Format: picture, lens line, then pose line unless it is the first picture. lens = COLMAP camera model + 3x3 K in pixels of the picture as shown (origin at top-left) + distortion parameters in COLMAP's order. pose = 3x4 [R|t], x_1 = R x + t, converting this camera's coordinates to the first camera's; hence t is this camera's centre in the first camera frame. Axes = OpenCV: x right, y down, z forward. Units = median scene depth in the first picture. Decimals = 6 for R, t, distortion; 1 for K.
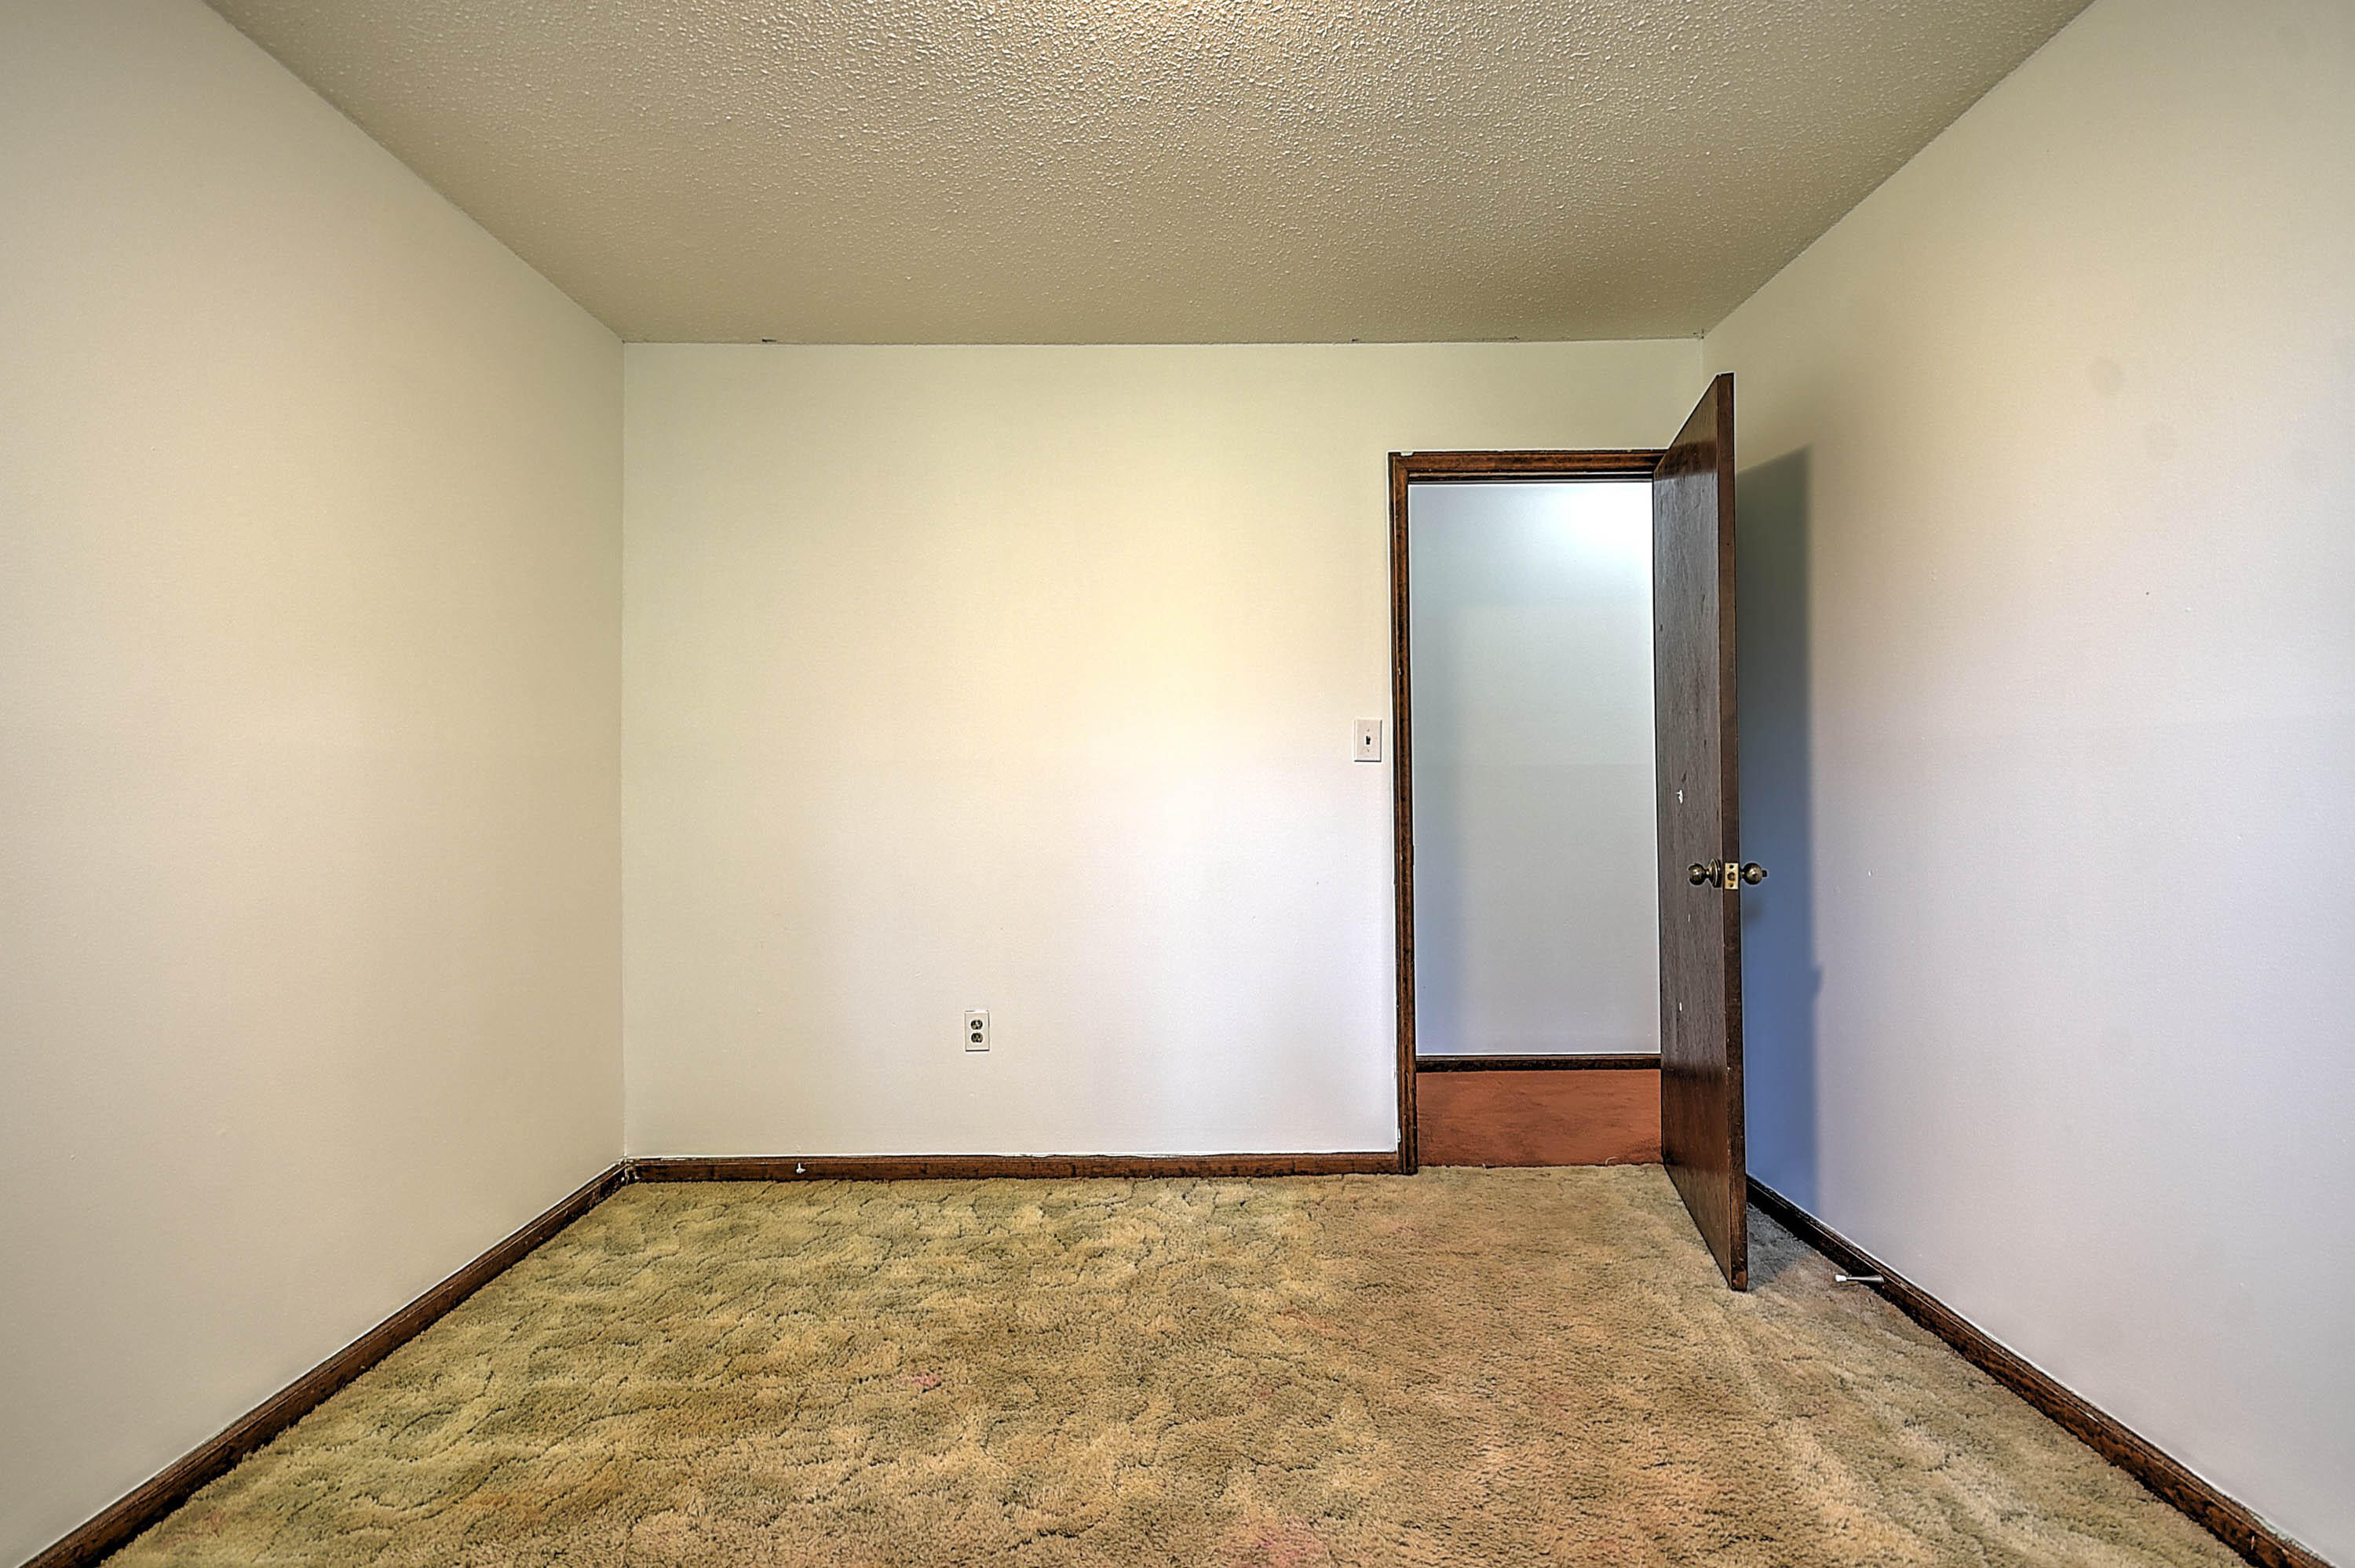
lens RADIAL K [[1031.3, 0, 1162.7], [0, 1031.3, 782.4], [0, 0, 1]] dist [0.012687, -0.003281]
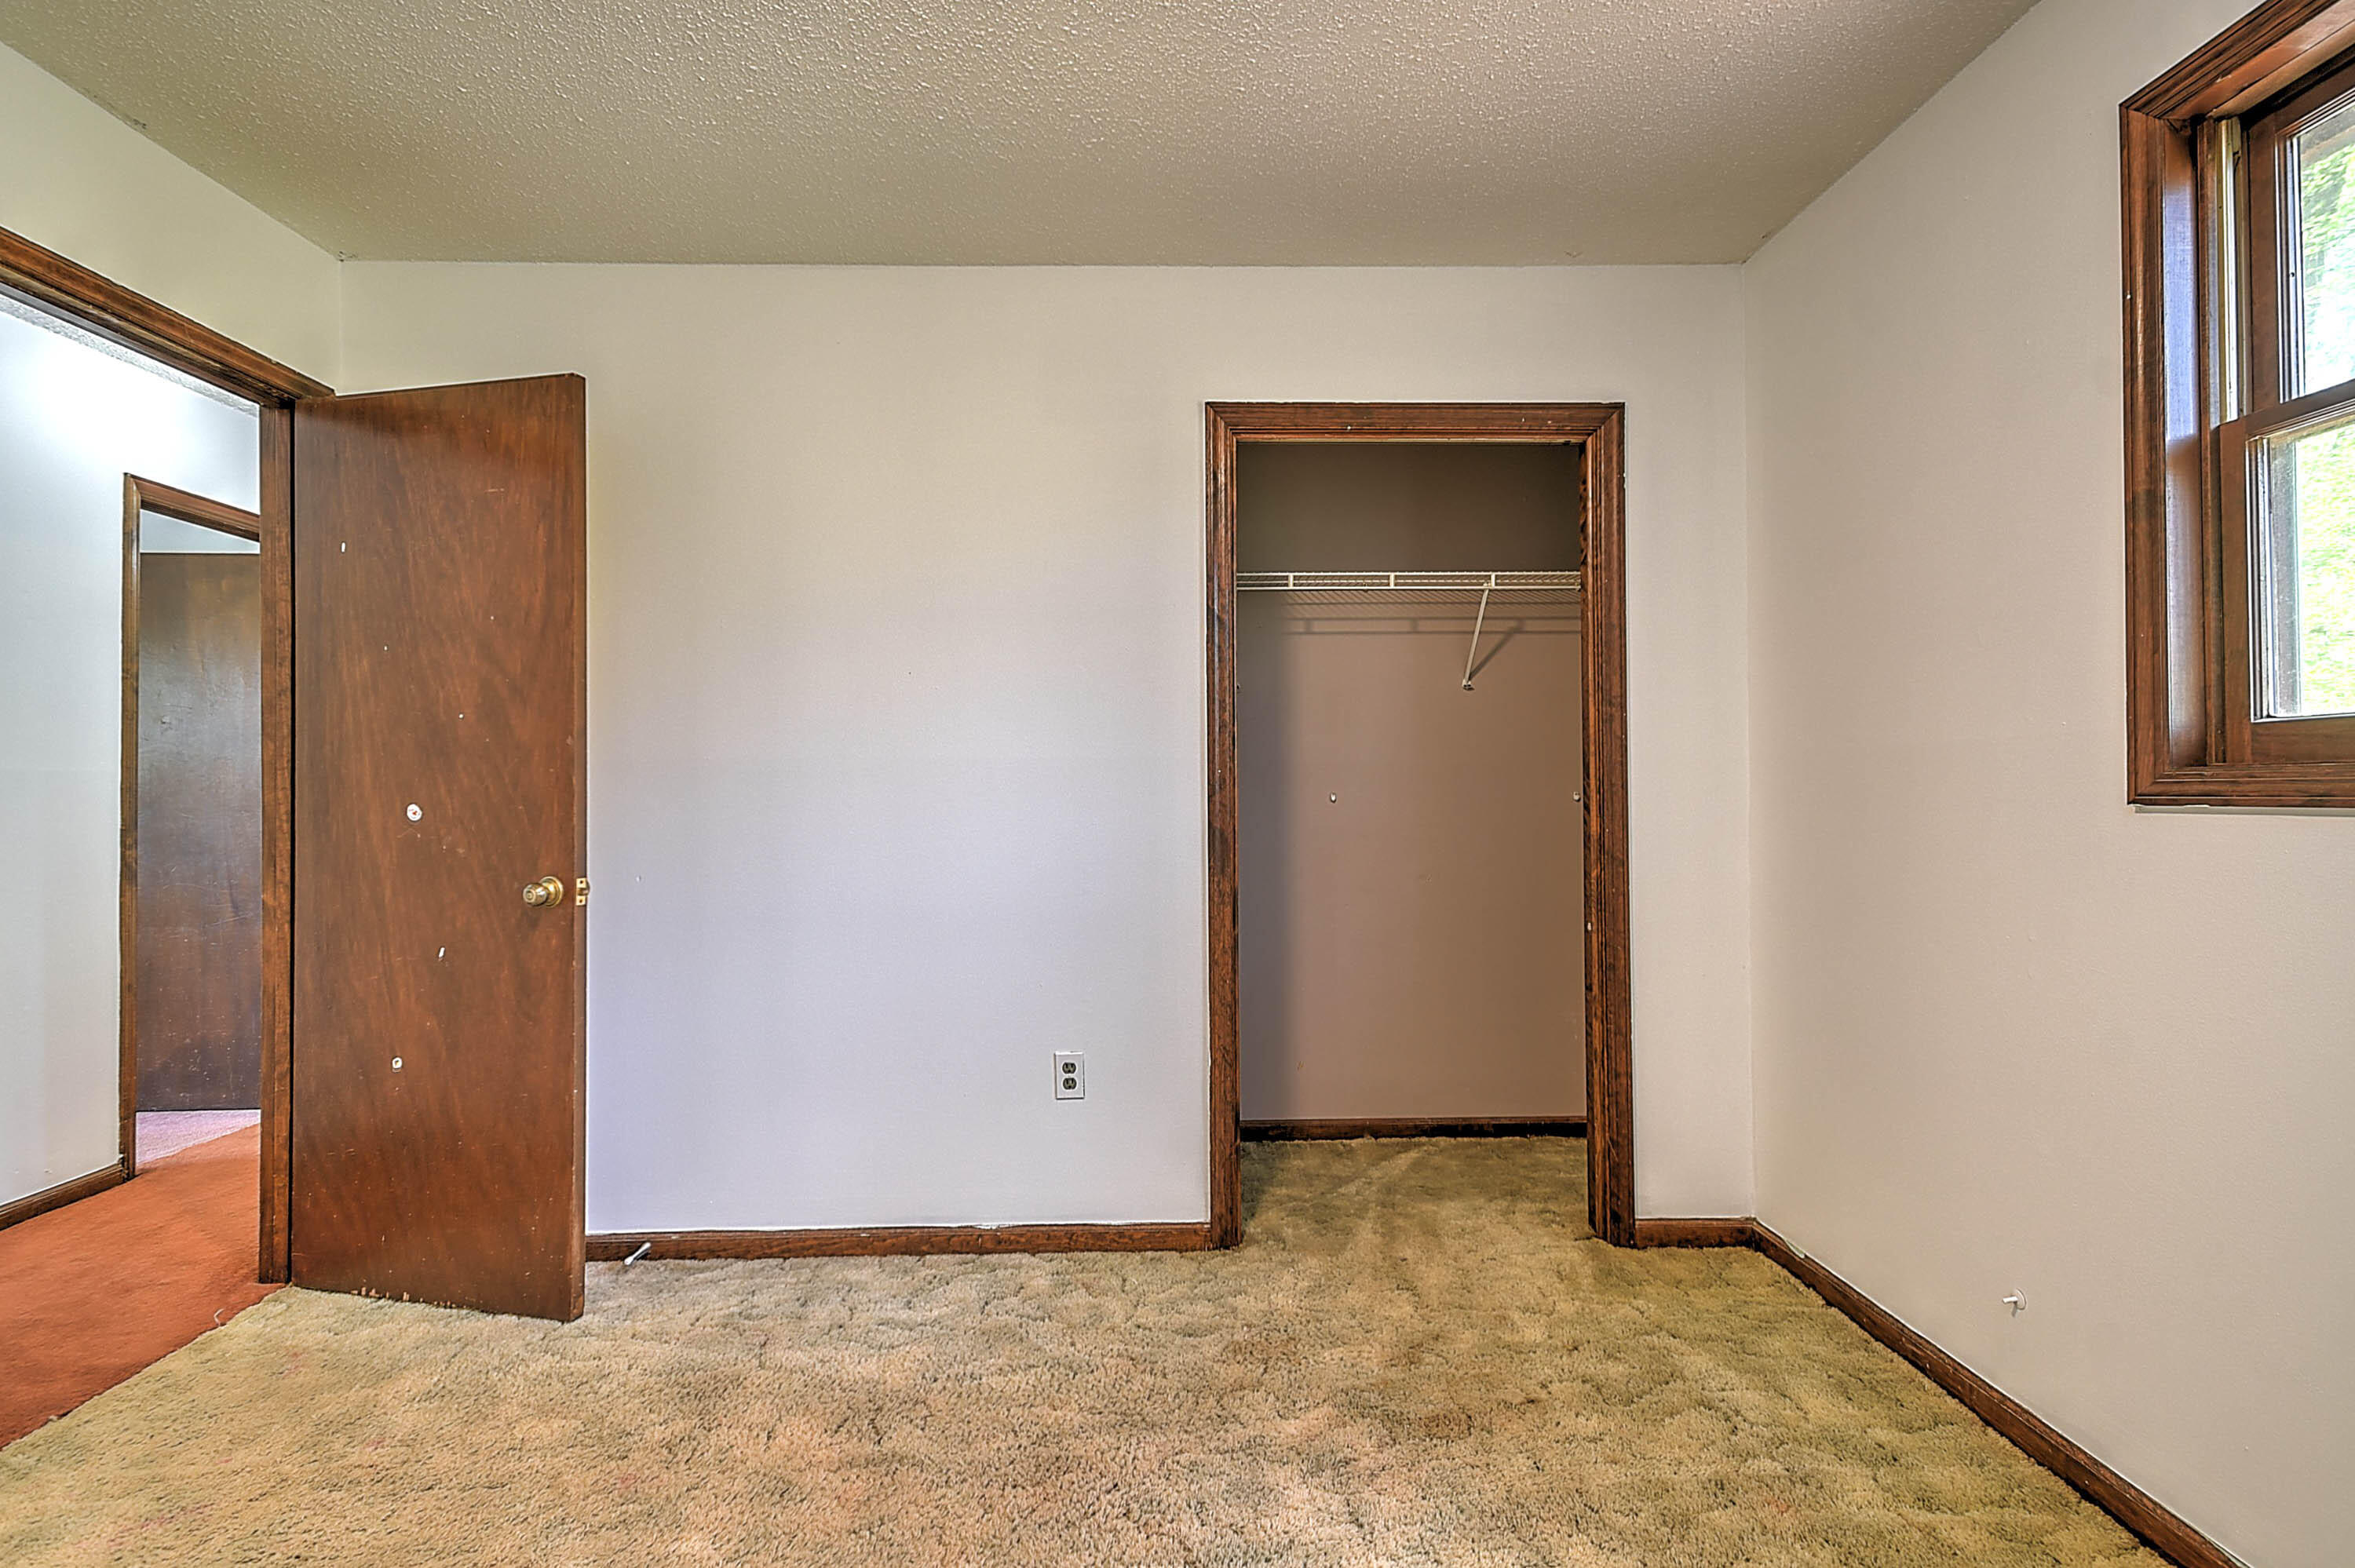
lens RADIAL K [[1133.2, 0, 1168.6], [0, 1133.2, 788.5], [0, 0, 1]] dist [0.006589, 0.000524]
pose [[-0.035765, 0.009102, 0.999319, -0.535408], [0.005341, 0.999946, -0.008917, 0.006840], [-0.999346, 0.005018, -0.035812, 0.487344]]
